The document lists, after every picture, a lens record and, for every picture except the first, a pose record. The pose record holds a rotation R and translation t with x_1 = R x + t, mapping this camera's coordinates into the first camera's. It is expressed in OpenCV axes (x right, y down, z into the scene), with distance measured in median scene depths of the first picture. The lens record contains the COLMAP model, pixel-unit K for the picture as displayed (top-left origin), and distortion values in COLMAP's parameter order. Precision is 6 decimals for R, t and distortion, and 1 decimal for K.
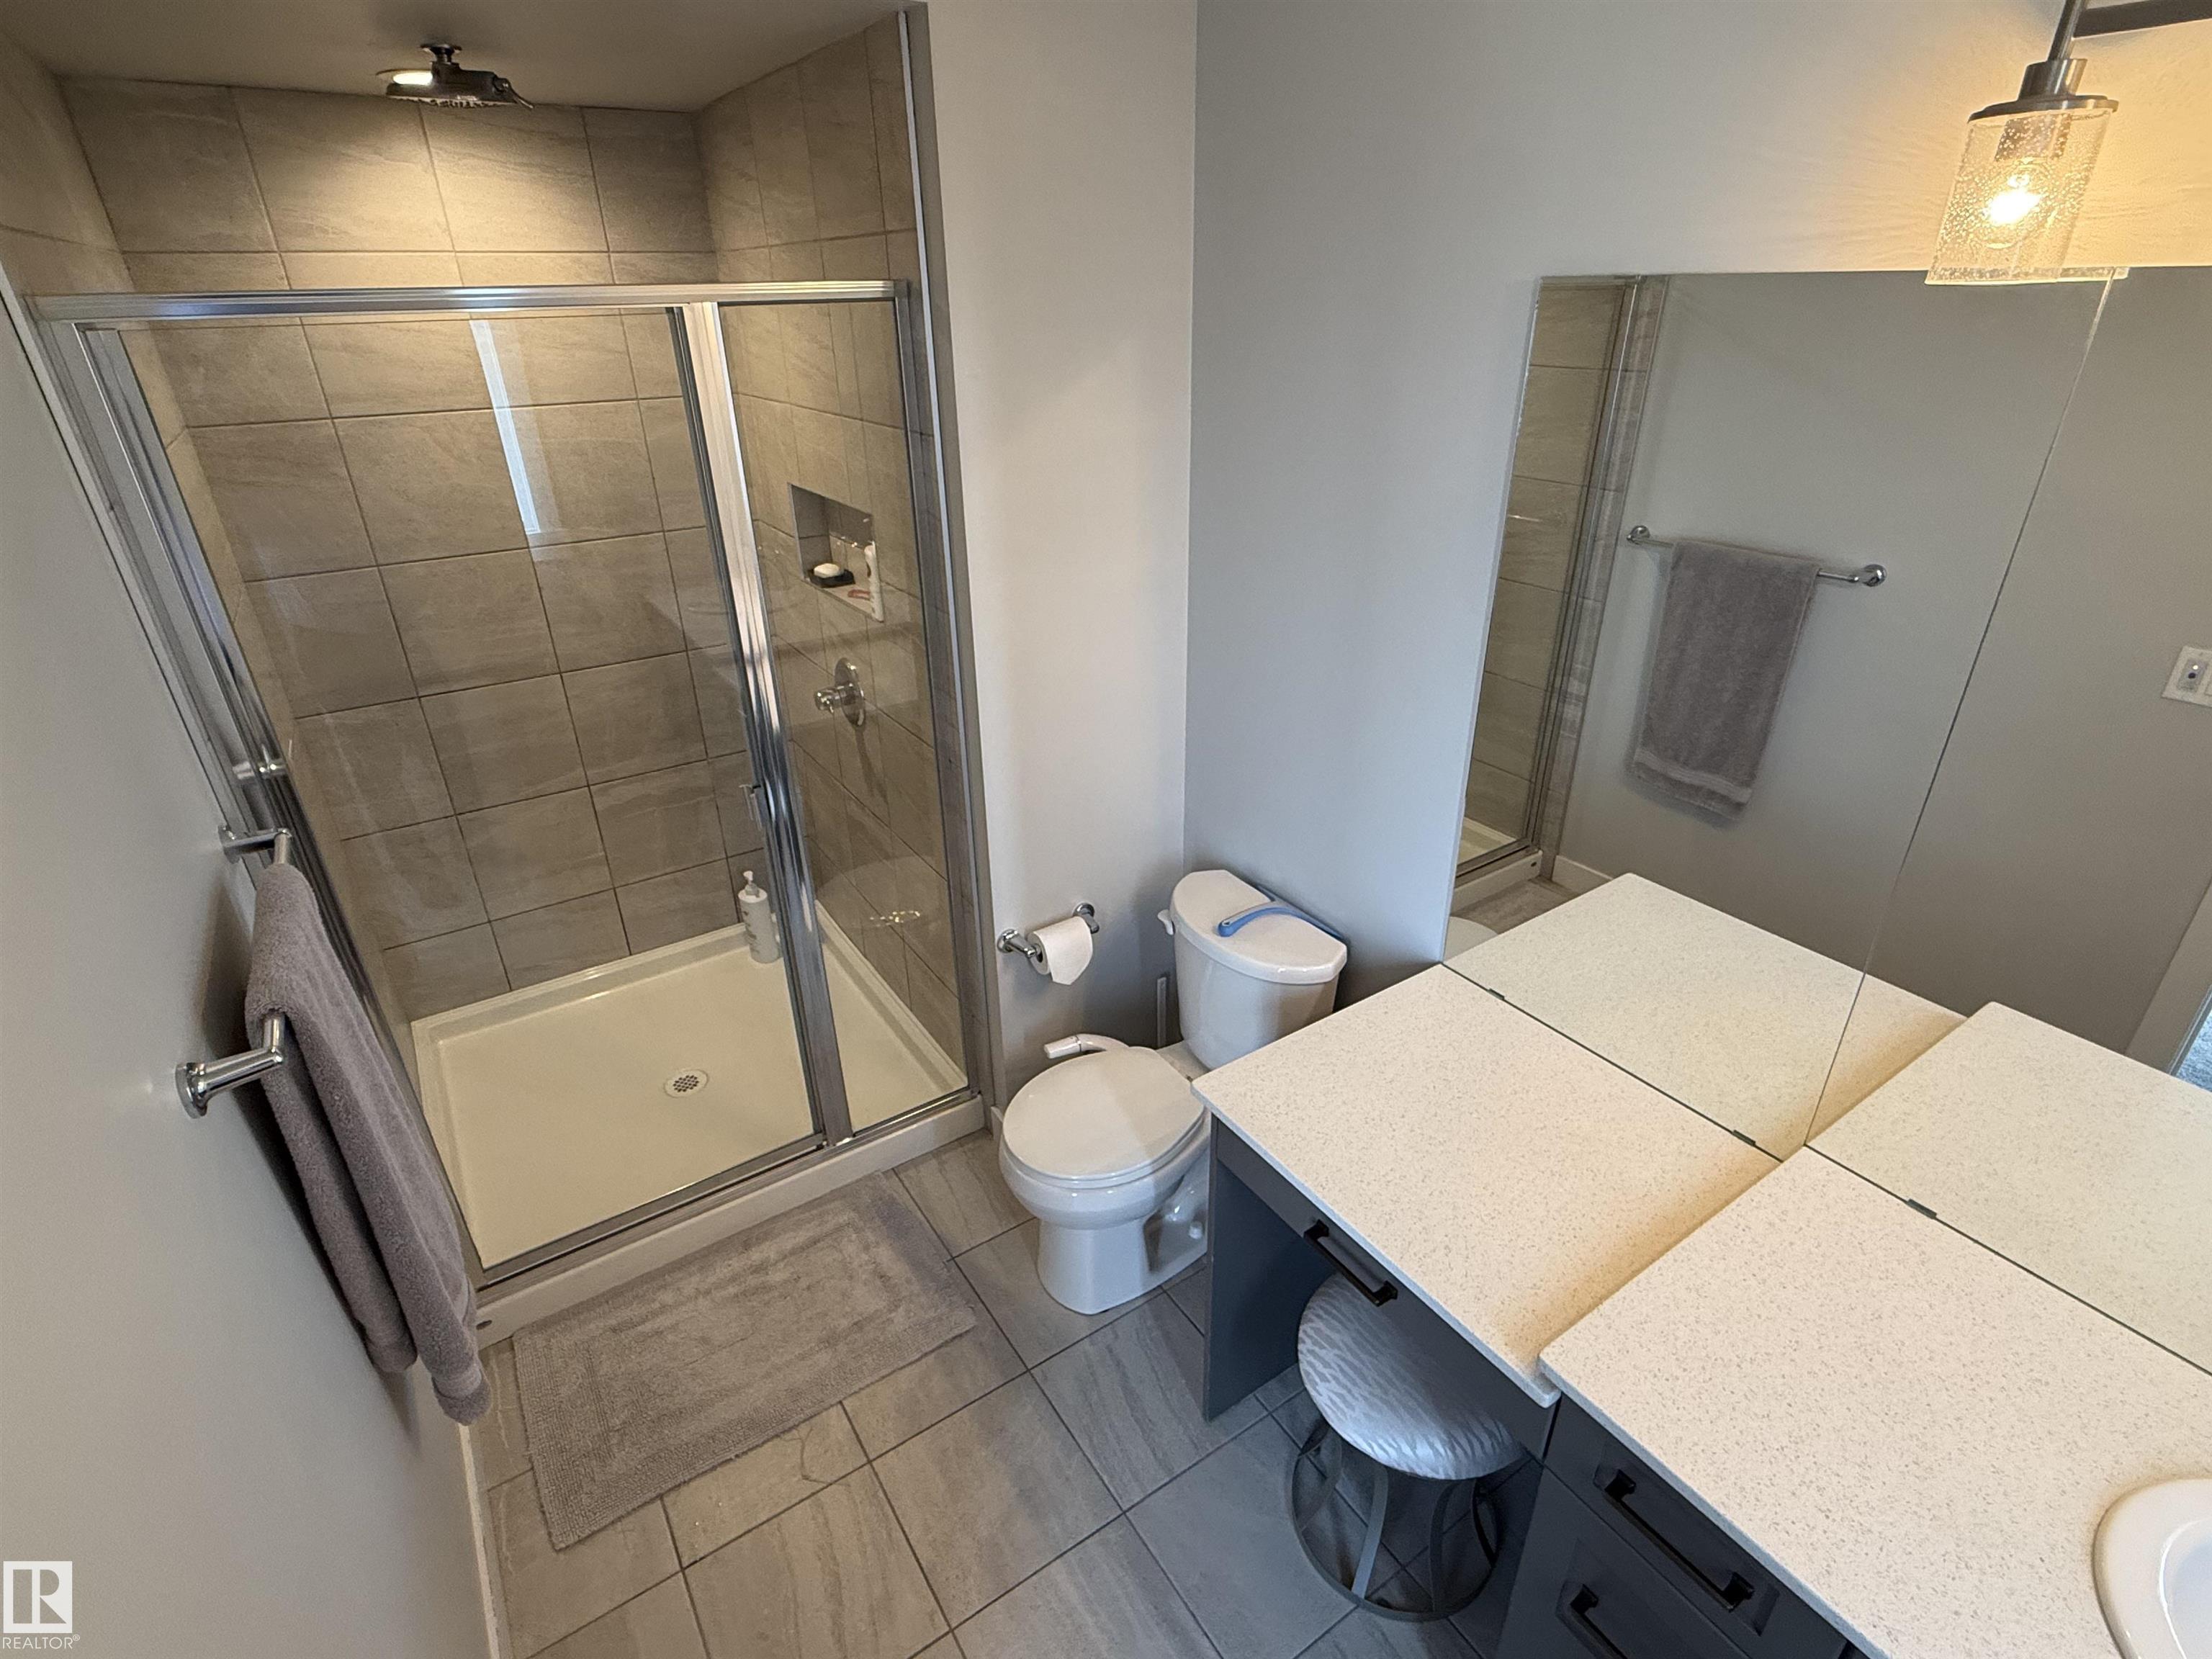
lens RADIAL K [[1111.9, 0, 1105.6], [0, 1111.9, 835.7], [0, 0, 1]] dist [-0.000616, 0.001045]
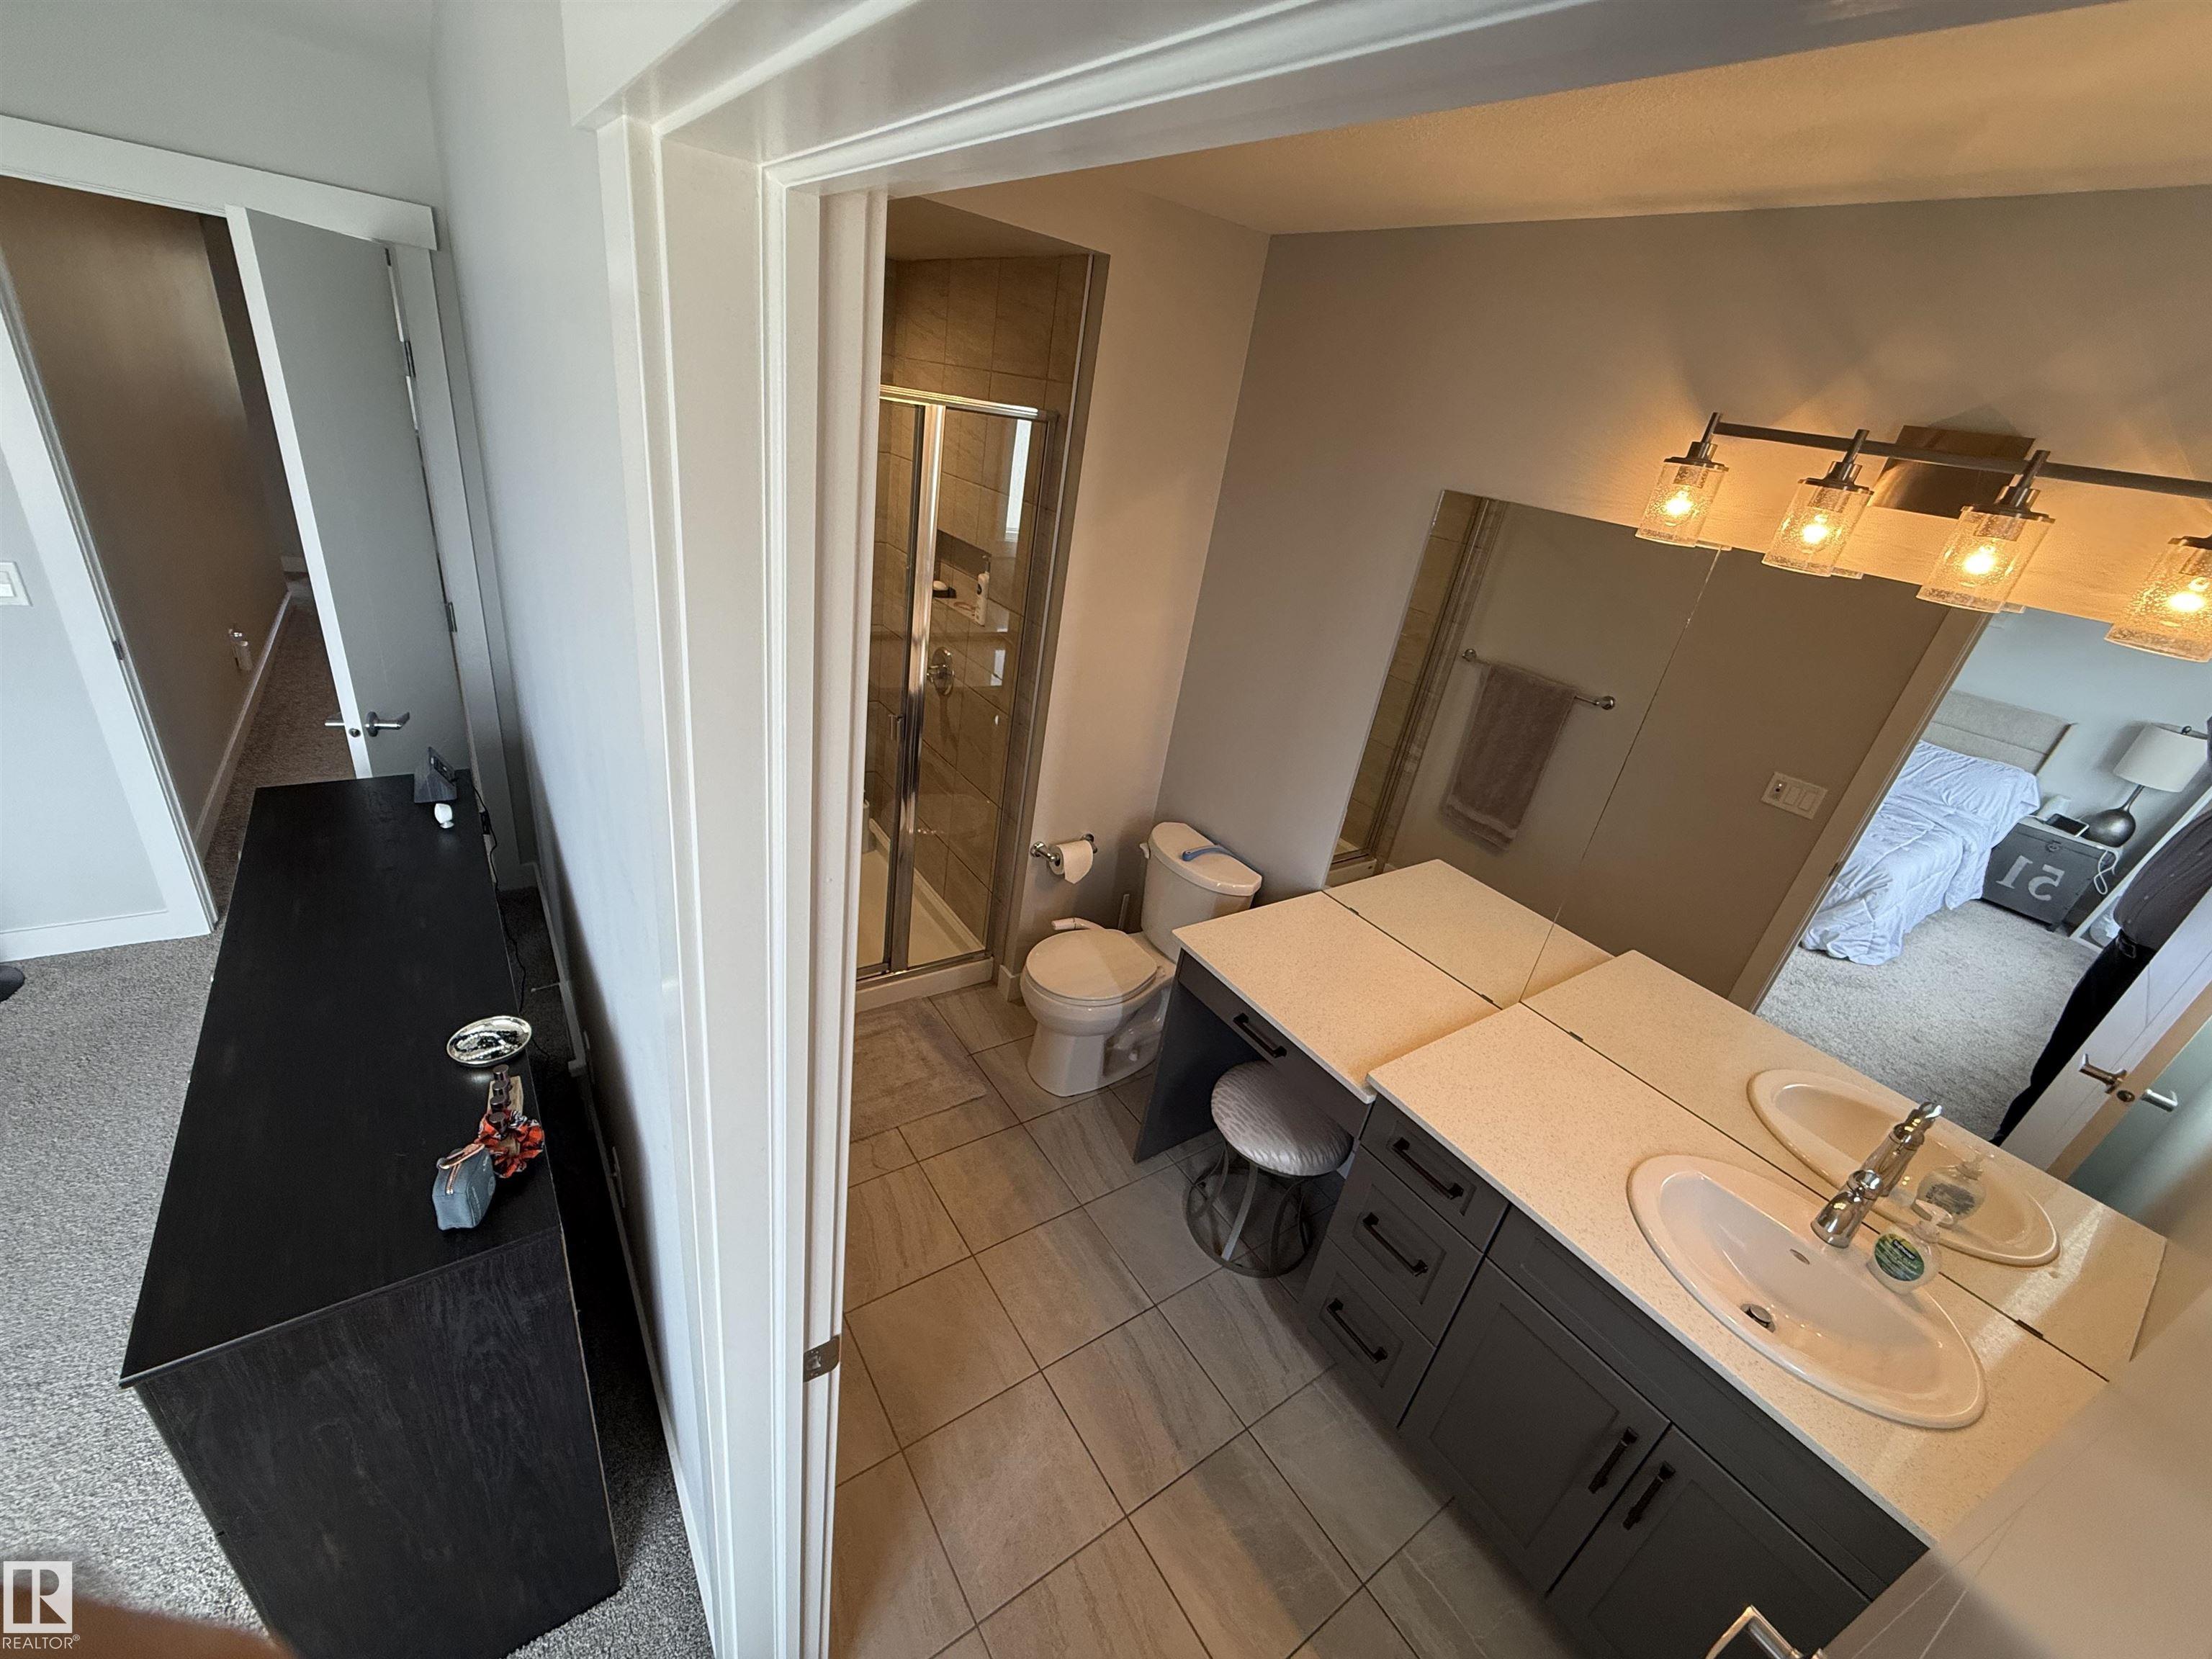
lens RADIAL K [[886.5, 0, 1110.5], [0, 886.5, 830.2], [0, 0, 1]] dist [-0.003751, 0.000660]
pose [[0.984824, 0.144809, 0.095667, -0.114720], [-0.143560, 0.989443, -0.019847, 0.083029], [-0.097531, 0.005812, 0.995215, -0.209213]]
